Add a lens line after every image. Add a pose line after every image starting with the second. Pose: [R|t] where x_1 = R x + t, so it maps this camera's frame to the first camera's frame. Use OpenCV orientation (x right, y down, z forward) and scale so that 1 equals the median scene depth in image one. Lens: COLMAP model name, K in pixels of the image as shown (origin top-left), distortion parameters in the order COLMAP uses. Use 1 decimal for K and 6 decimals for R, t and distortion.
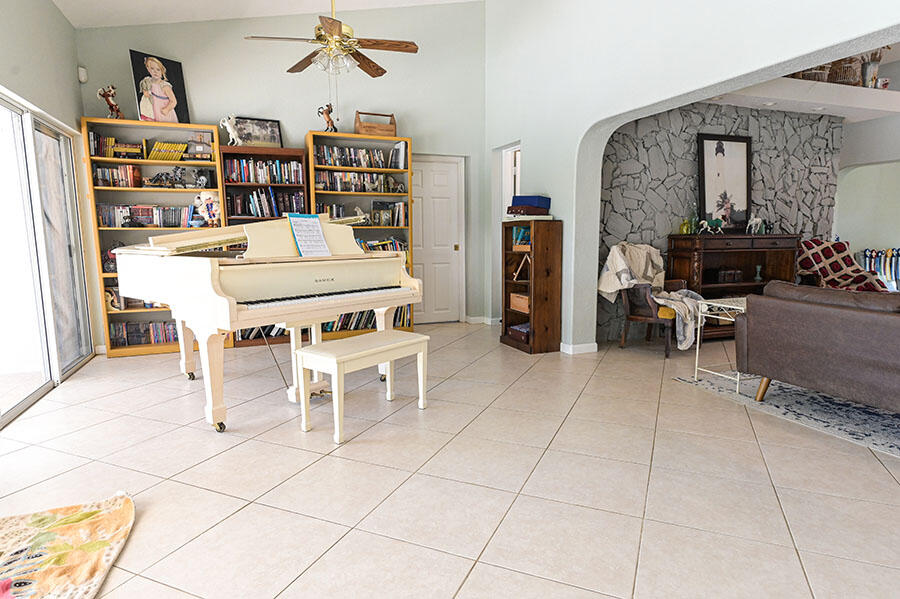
lens RADIAL K [[515.3, 0, 450.0], [0, 515.3, 299.5], [0, 0, 1]] dist [0.004687, -0.001379]
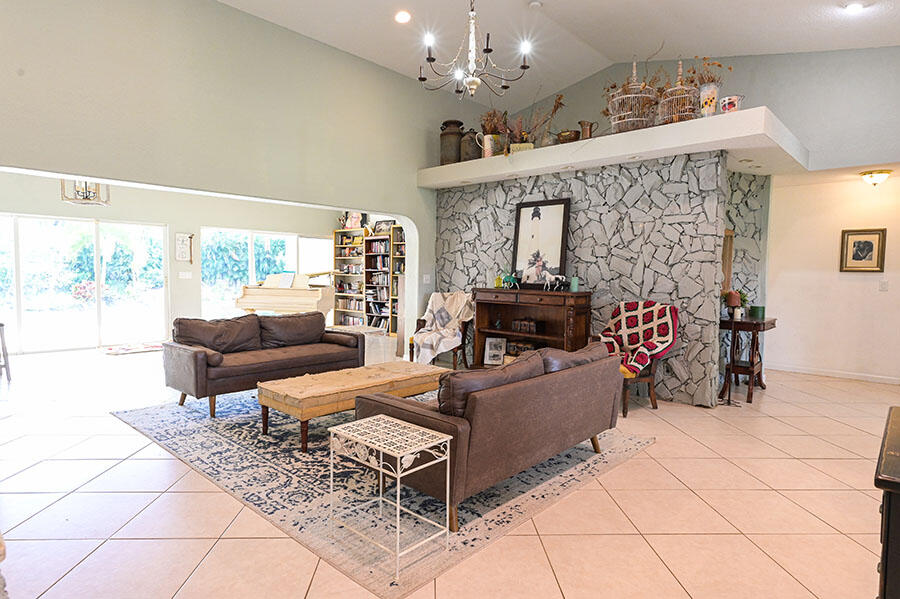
lens RADIAL K [[515.3, 0, 450.0], [0, 515.3, 299.5], [0, 0, 1]] dist [0.004687, -0.001379]
pose [[0.440148, 0.060781, -0.895866, 1.454991], [-0.137283, 0.990532, -0.000245, -0.079960], [0.887369, 0.123095, 0.444324, 0.355059]]
